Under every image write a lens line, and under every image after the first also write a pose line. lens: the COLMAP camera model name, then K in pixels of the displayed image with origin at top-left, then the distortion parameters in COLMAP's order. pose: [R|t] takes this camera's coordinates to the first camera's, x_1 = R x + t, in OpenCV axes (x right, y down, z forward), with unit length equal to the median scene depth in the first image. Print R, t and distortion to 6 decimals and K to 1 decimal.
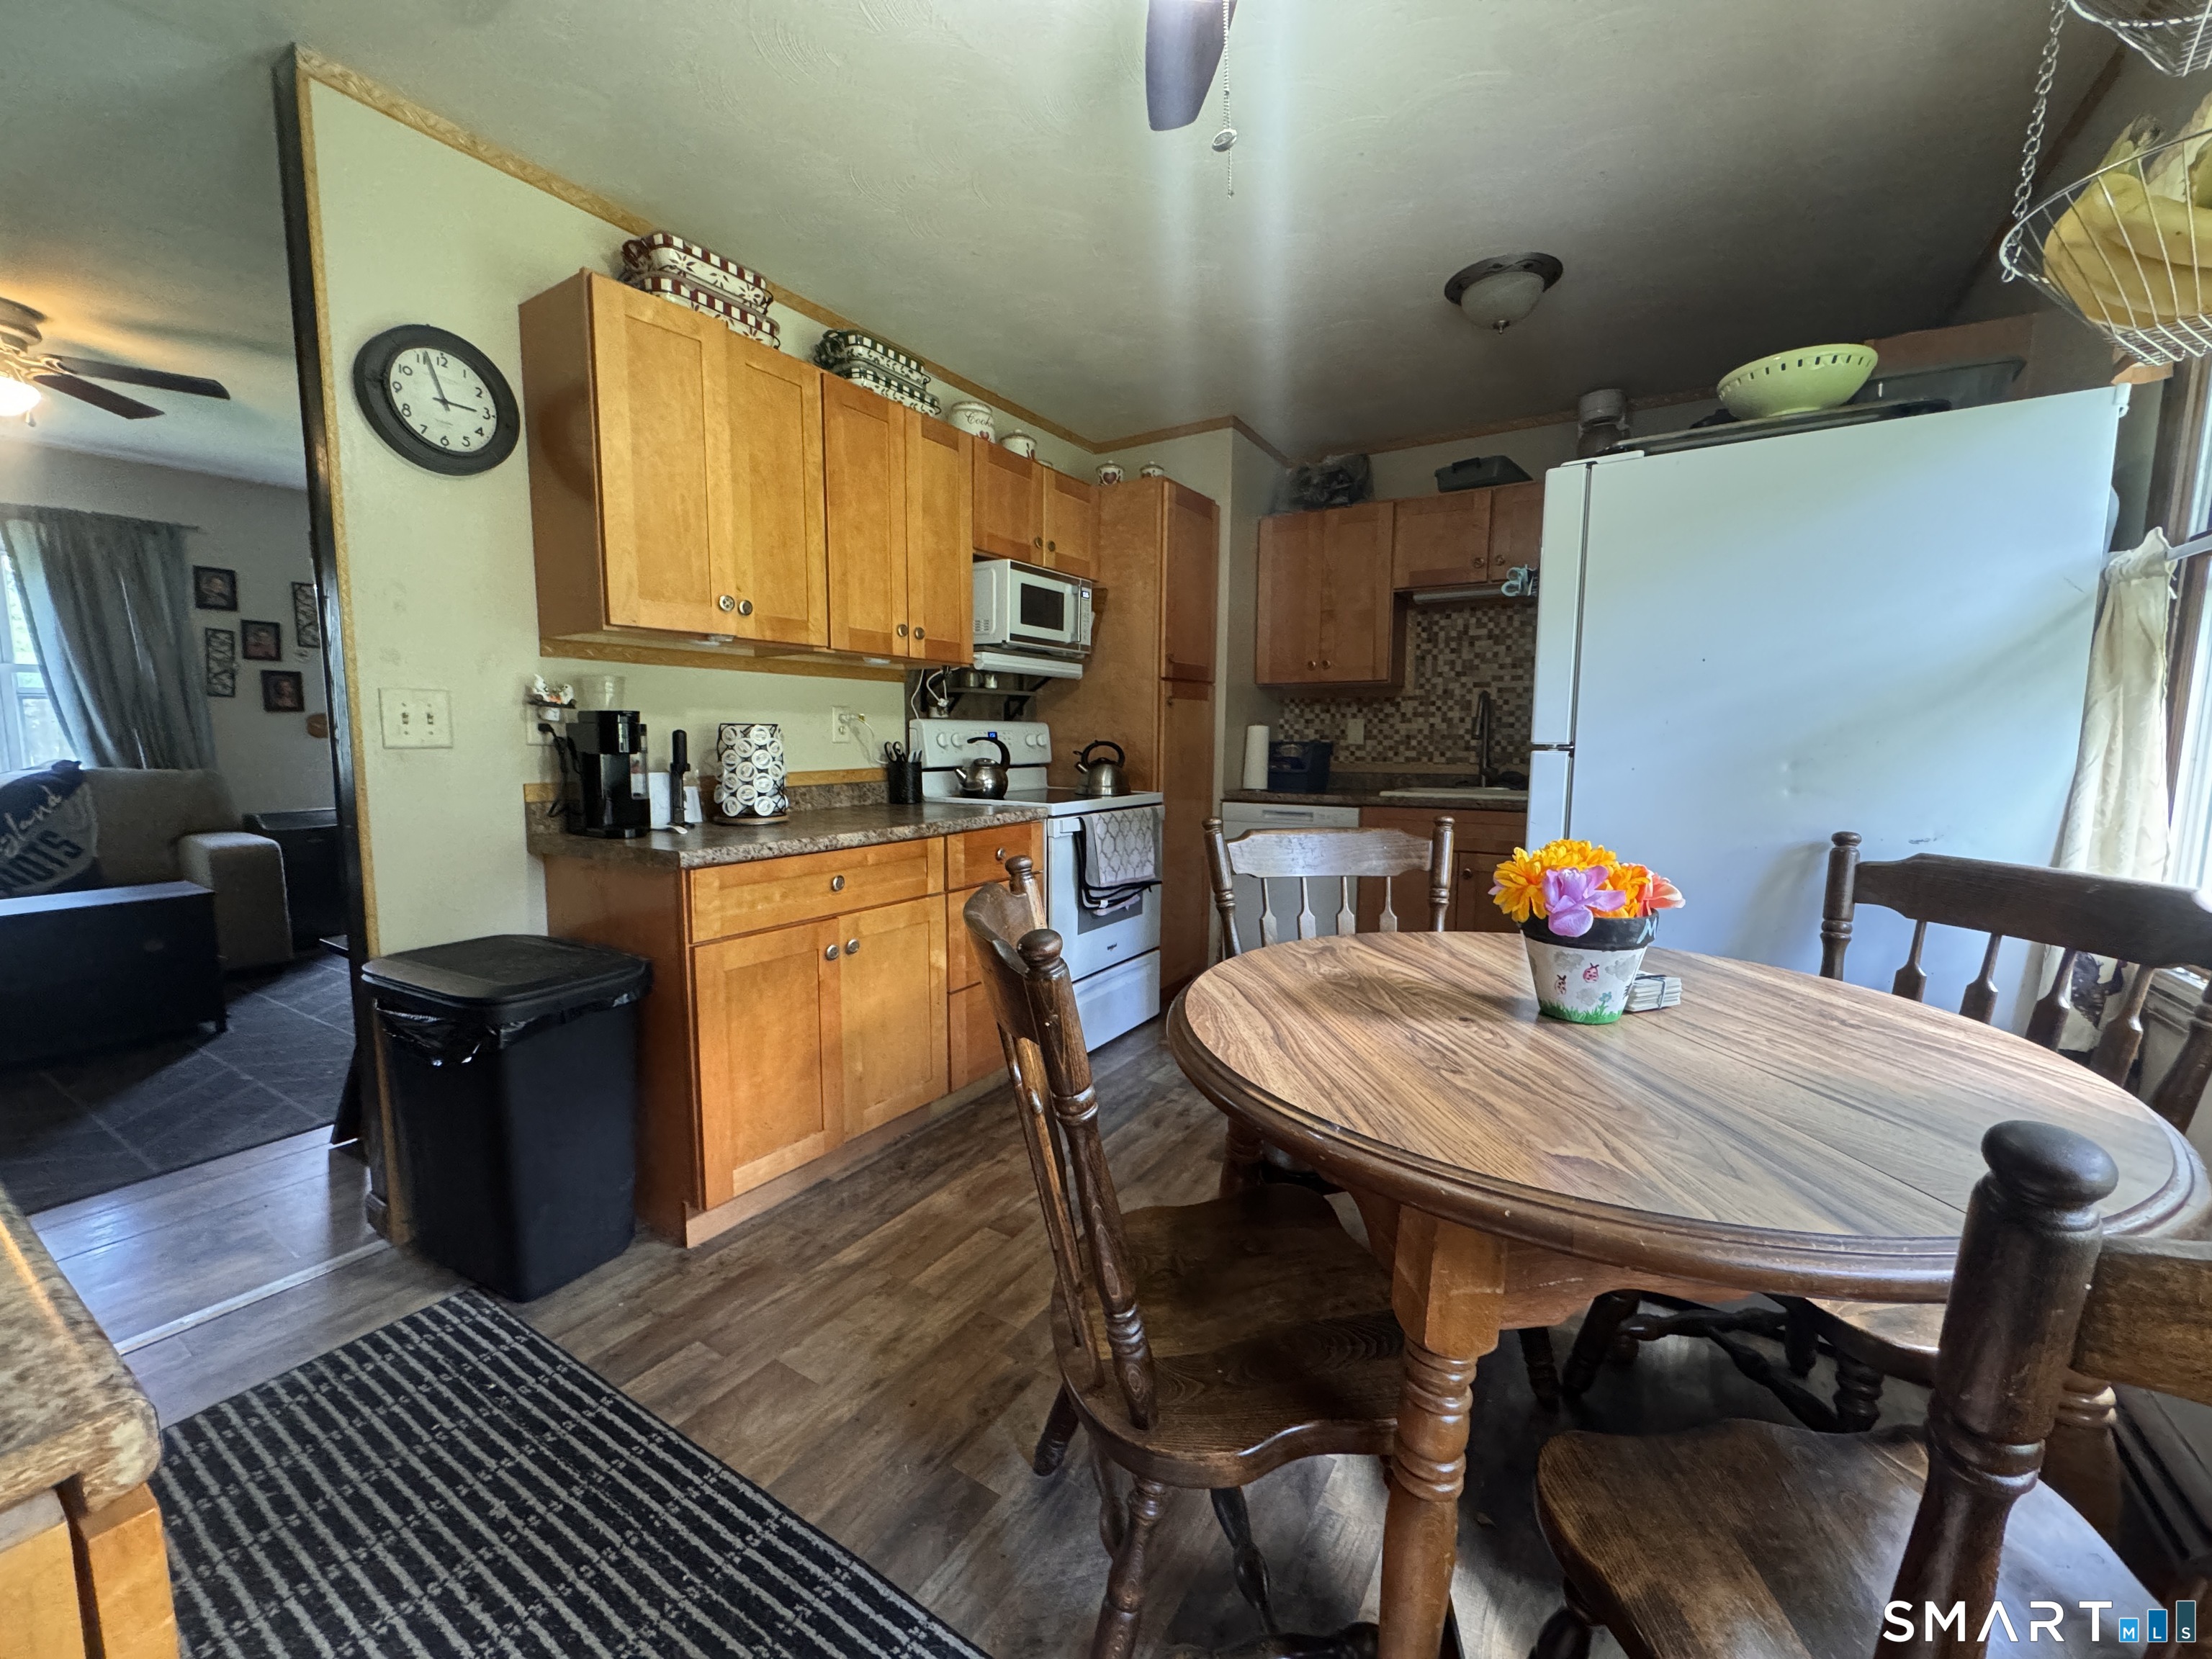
lens RADIAL K [[883.4, 0, 1106.0], [0, 883.4, 829.5], [0, 0, 1]] dist [-0.002511, -0.000129]
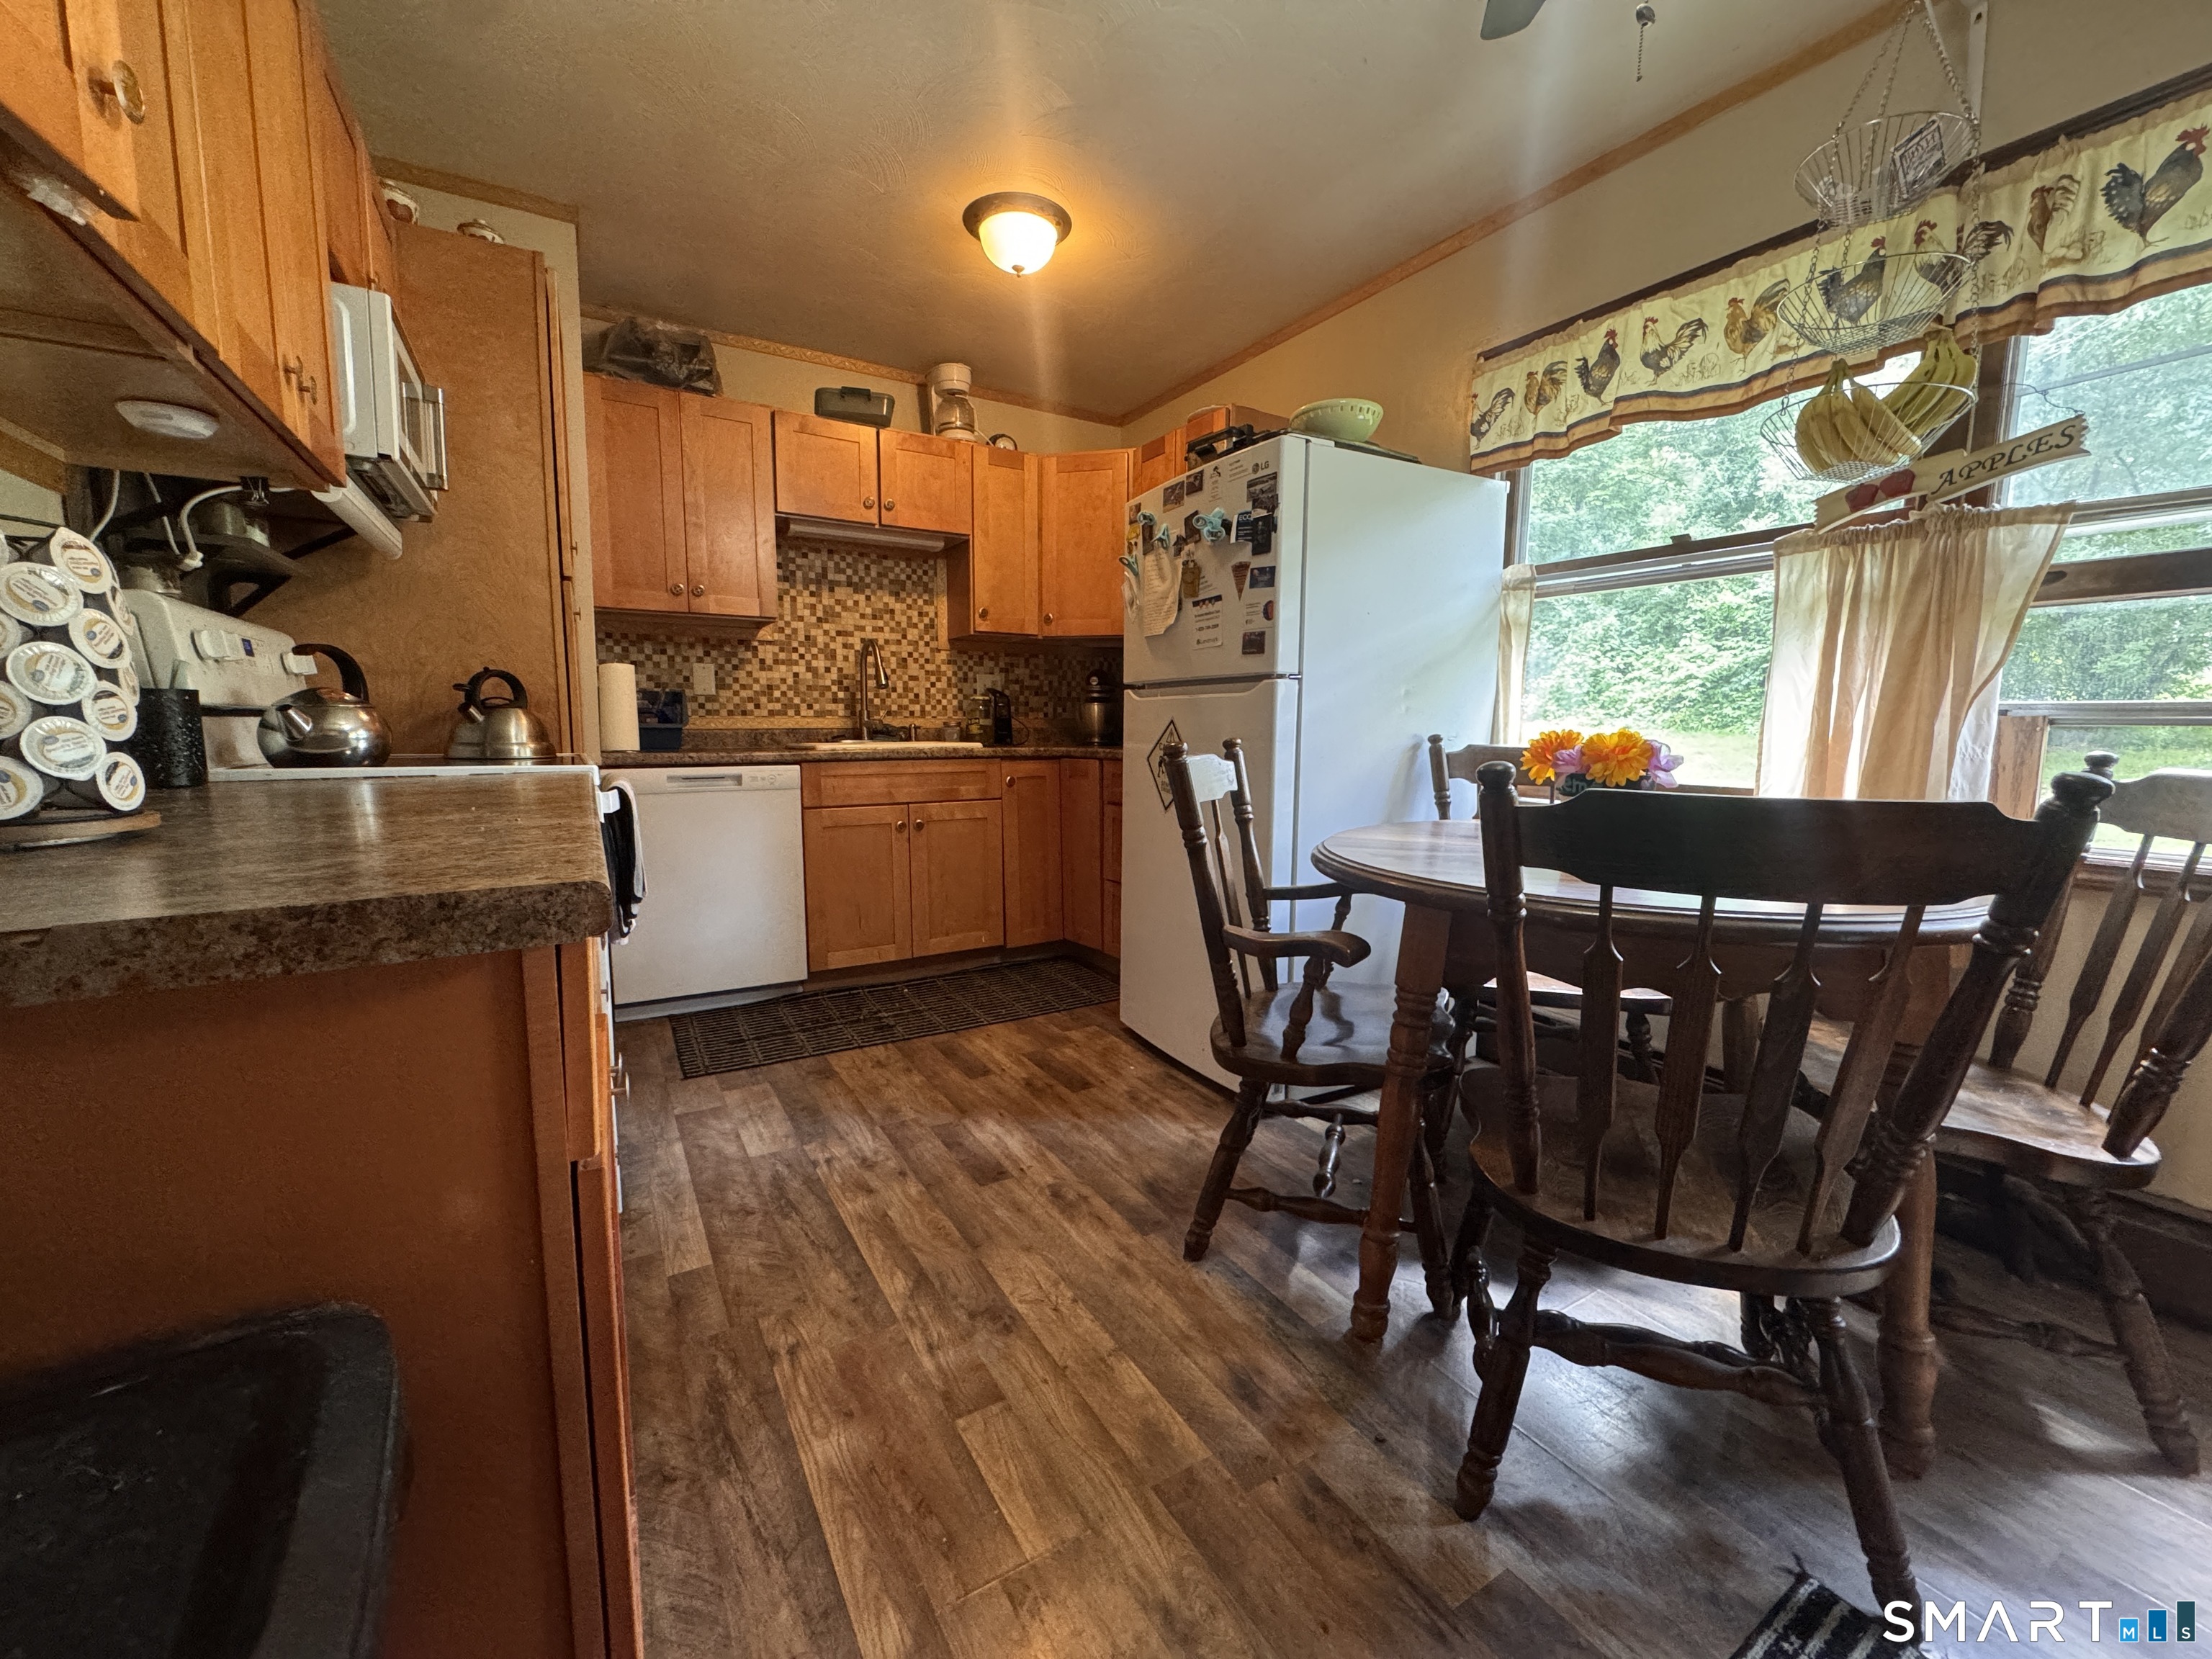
lens RADIAL K [[883.4, 0, 1106.0], [0, 883.4, 829.5], [0, 0, 1]] dist [-0.002511, -0.000129]
pose [[0.450470, -0.107699, 0.886272, -0.314279], [0.089685, 0.993135, 0.075100, 0.000154], [-0.888276, 0.045655, 0.457036, 0.319340]]
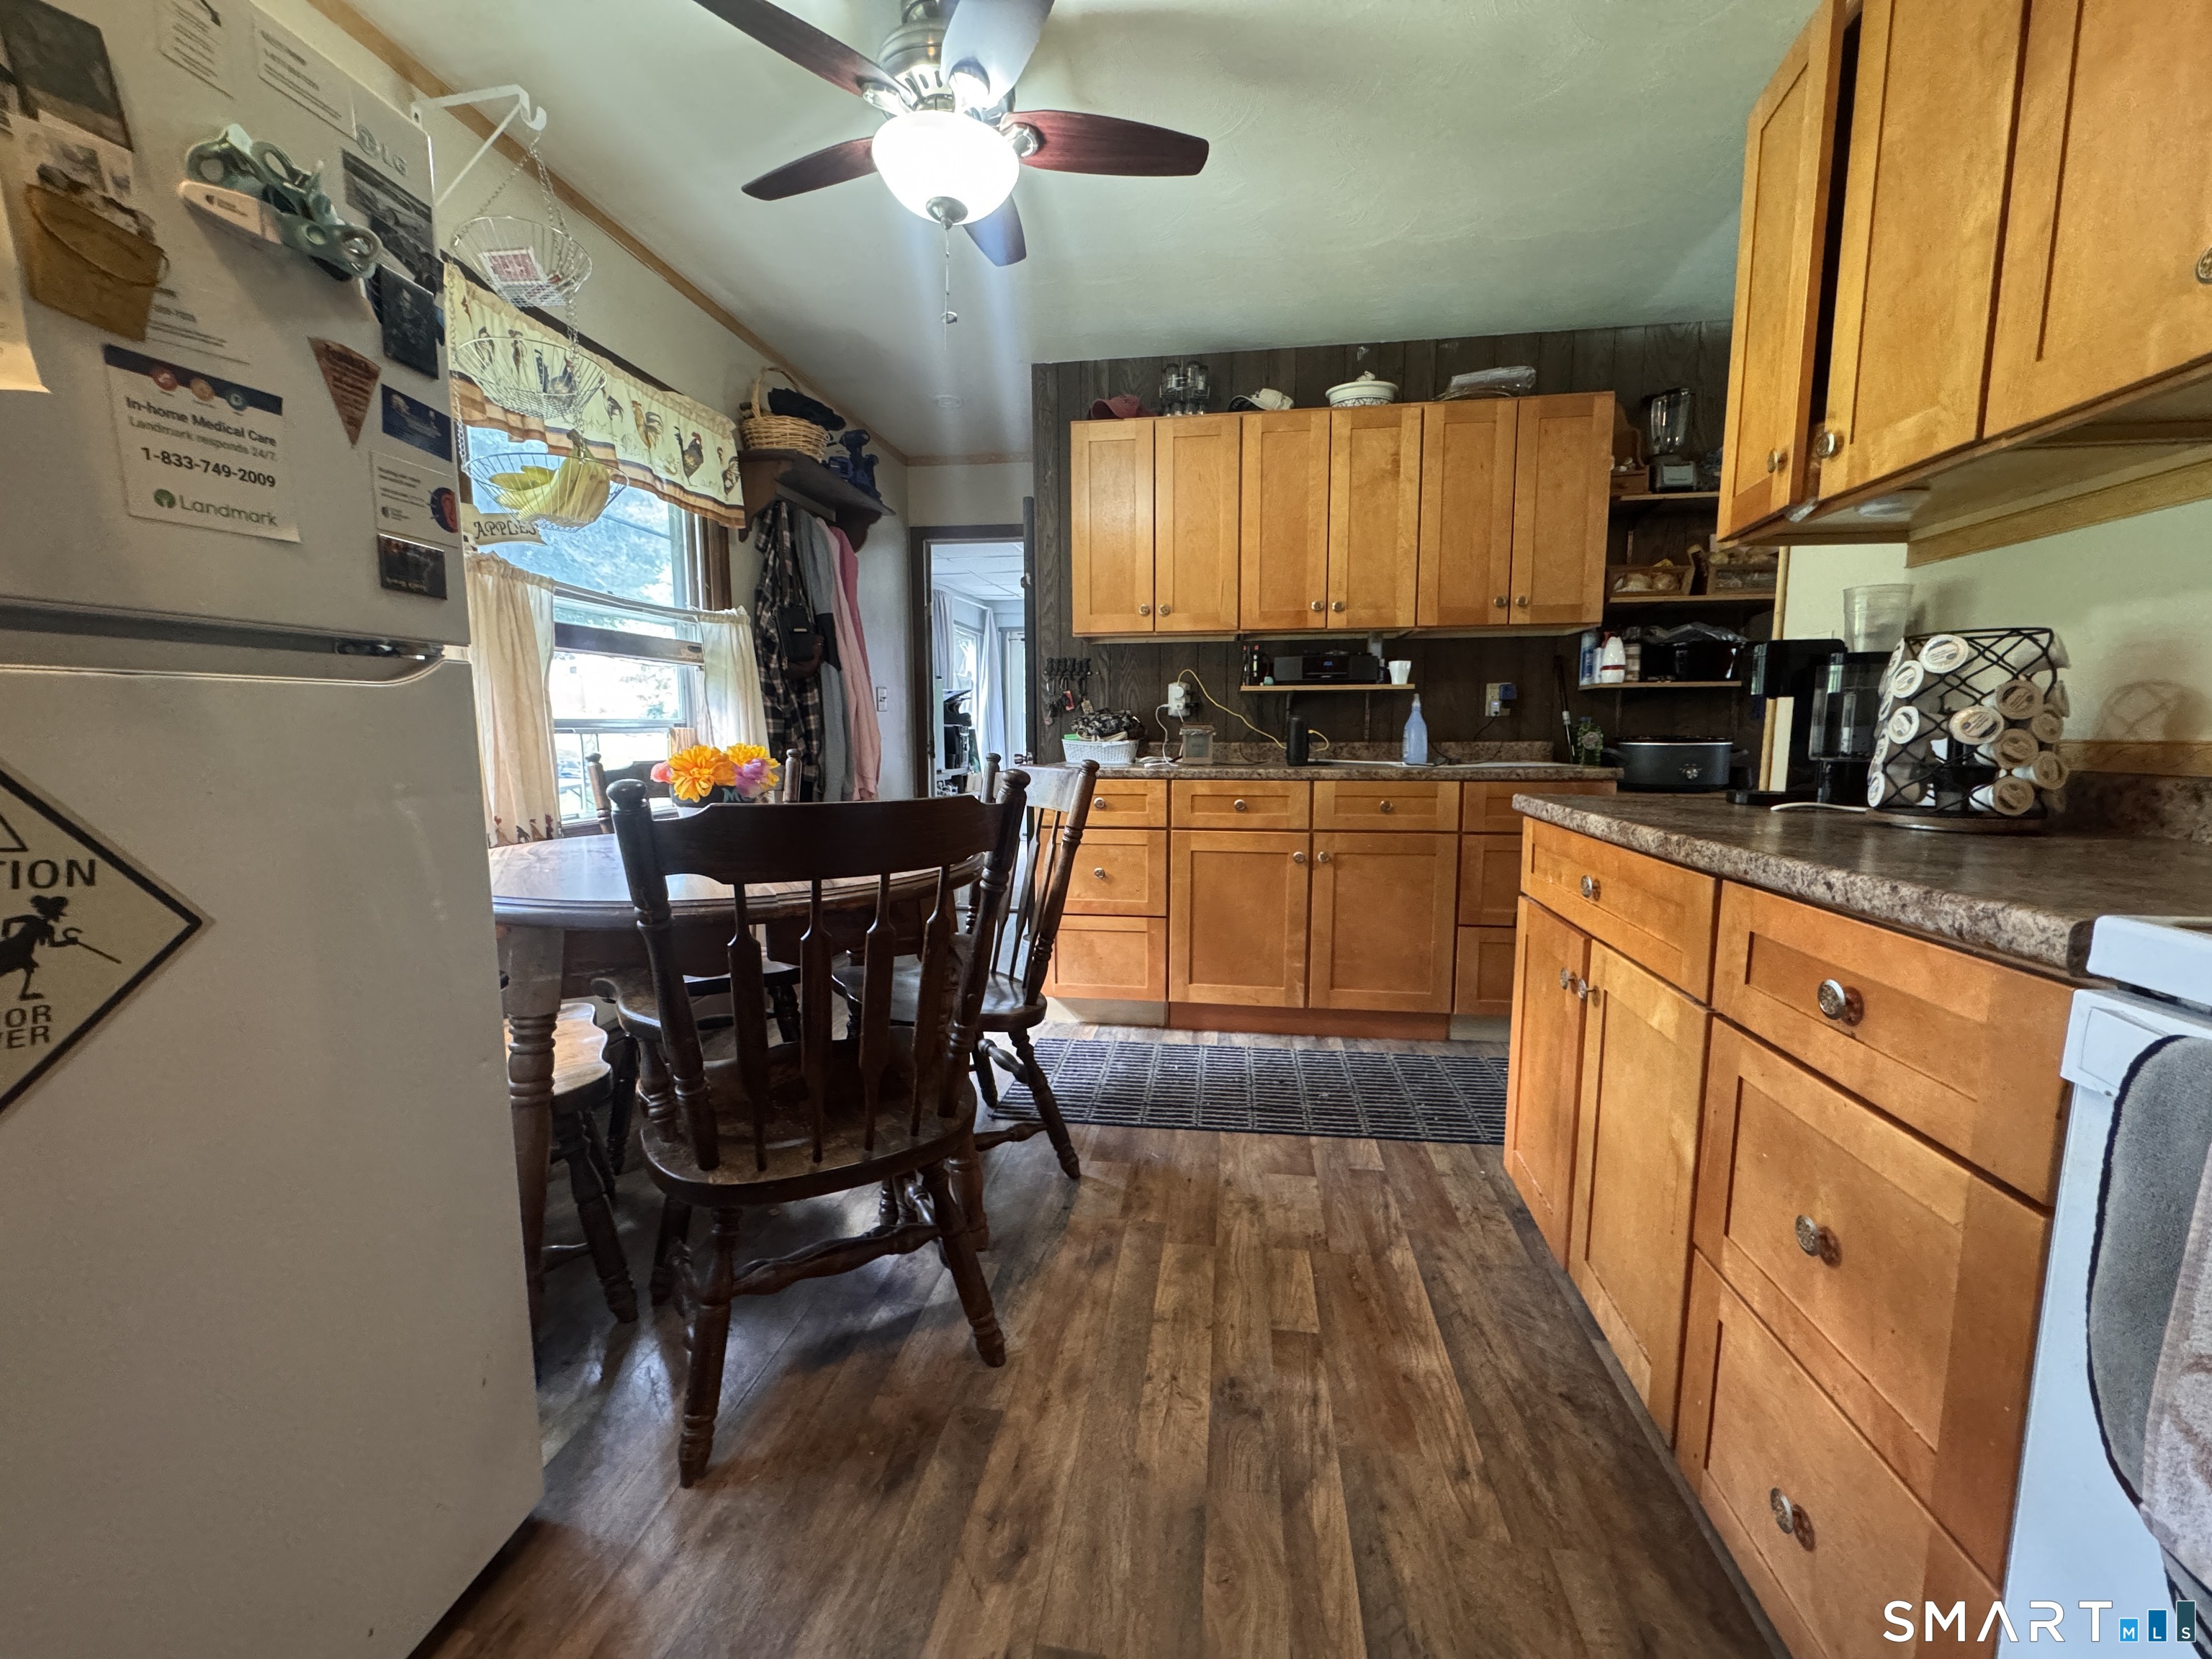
lens RADIAL K [[883.4, 0, 1106.0], [0, 883.4, 829.5], [0, 0, 1]] dist [-0.002511, -0.000129]
pose [[-0.913909, 0.042451, -0.403694, 0.162698], [-0.047148, 0.976684, 0.209443, -0.056692], [0.403173, 0.210445, -0.890598, 0.792578]]
